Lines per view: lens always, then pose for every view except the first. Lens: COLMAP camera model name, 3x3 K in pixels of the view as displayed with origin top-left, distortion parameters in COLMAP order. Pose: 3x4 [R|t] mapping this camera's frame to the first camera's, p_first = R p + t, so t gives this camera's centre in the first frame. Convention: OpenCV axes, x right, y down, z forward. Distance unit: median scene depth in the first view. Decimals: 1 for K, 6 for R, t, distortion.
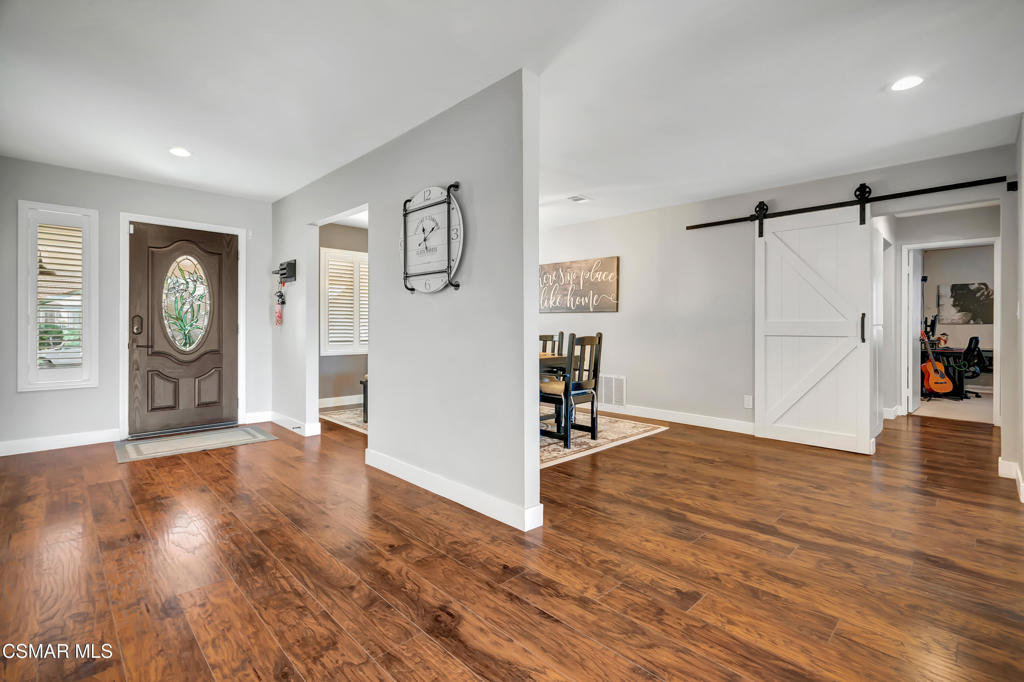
lens RADIAL K [[476.2, 0, 510.5], [0, 476.2, 334.9], [0, 0, 1]] dist [-0.002756, 0.001094]
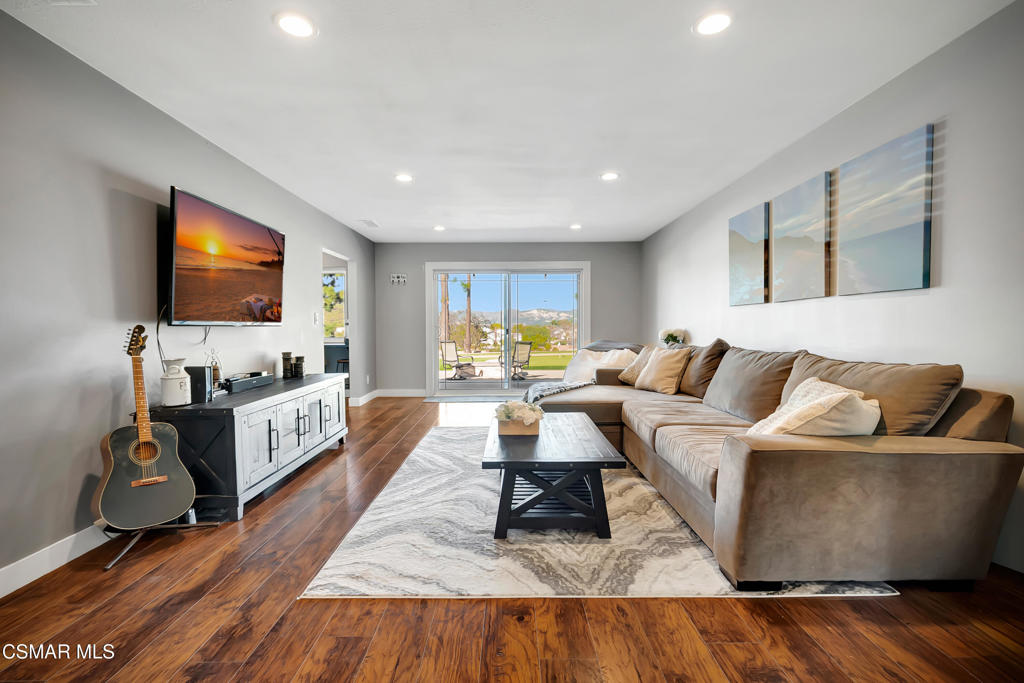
lens RADIAL K [[476.2, 0, 511.8], [0, 476.2, 343.0], [0, 0, 1]] dist [-0.002756, 0.001094]
pose [[-0.713232, -0.018103, 0.700694, -0.426201], [0.009149, 0.999341, 0.035131, 0.025375], [-0.700868, 0.031467, -0.712596, 1.686668]]
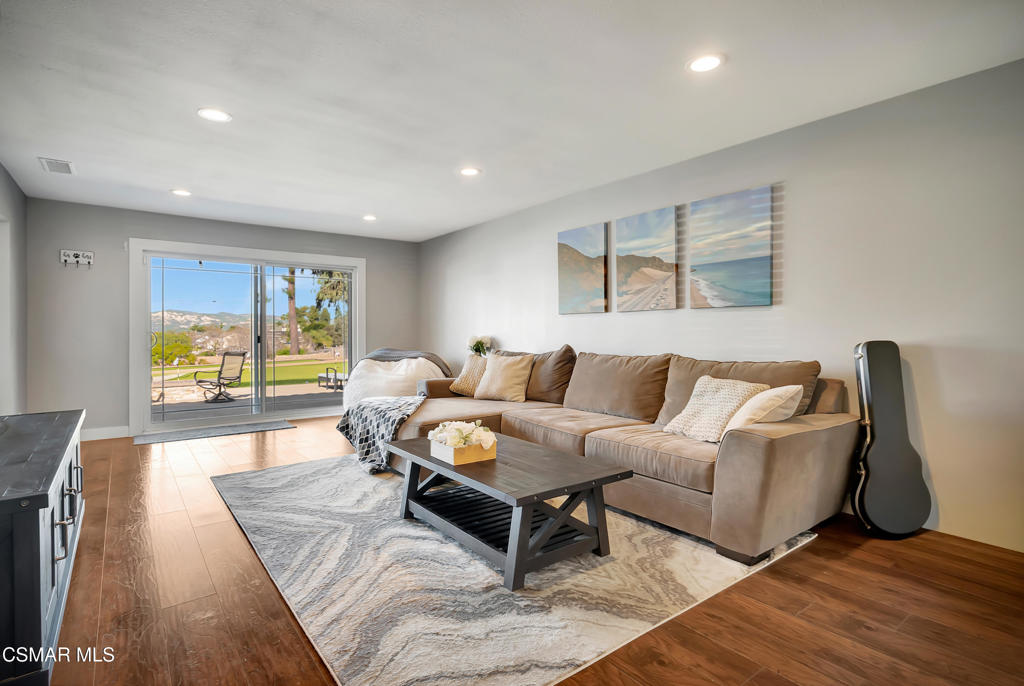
lens RADIAL K [[509.0, 0, 511.0], [0, 509.0, 336.0], [0, 0, 1]] dist [-0.000897, 0.000799]
pose [[-0.992403, 0.002960, 0.122993, 0.179288], [0.004291, 0.999935, 0.010557, 0.021727], [-0.122954, 0.011004, -0.992351, 1.875190]]
